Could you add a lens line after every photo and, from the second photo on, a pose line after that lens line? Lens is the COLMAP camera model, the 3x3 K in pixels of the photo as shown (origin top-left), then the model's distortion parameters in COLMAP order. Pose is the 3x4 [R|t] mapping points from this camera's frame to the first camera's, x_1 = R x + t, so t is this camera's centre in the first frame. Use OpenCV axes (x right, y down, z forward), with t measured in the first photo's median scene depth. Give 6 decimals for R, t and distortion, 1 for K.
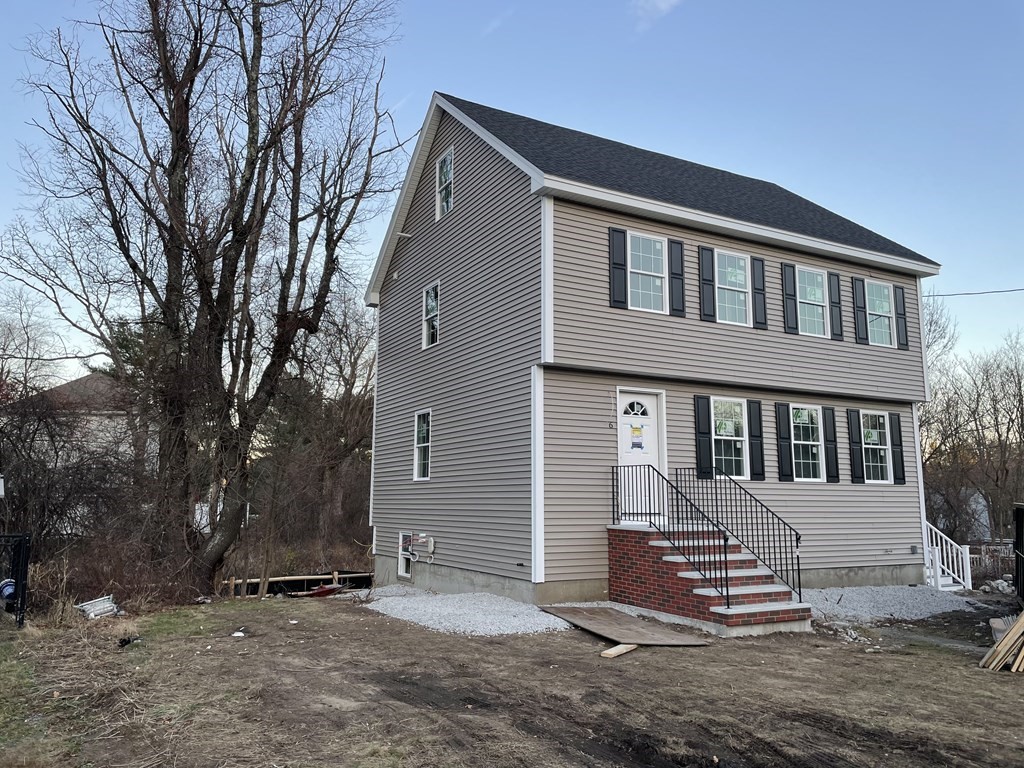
lens RADIAL K [[788.2, 0, 518.4], [0, 788.2, 382.6], [0, 0, 1]] dist [0.080242, -0.109834]
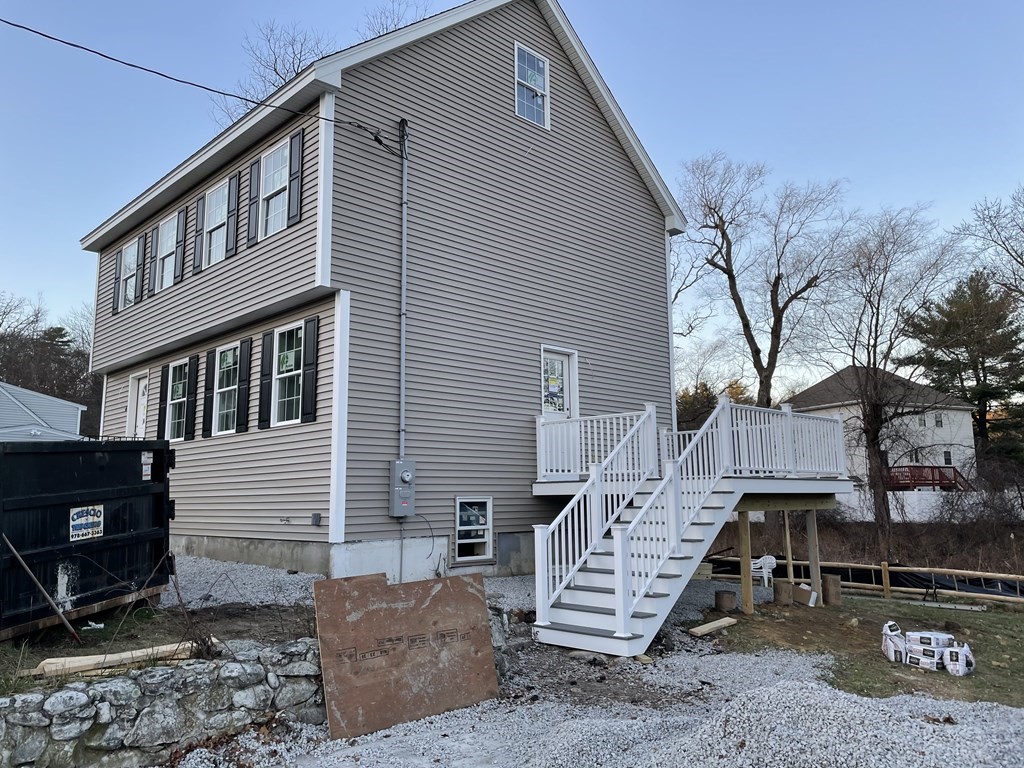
lens RADIAL K [[788.2, 0, 518.4], [0, 788.2, 382.6], [0, 0, 1]] dist [0.080242, -0.109834]
pose [[0.272162, -0.139202, -0.952129, 1.183882], [0.165707, 0.981479, -0.096127, 0.190735], [0.947876, -0.131613, 0.290188, 0.993454]]
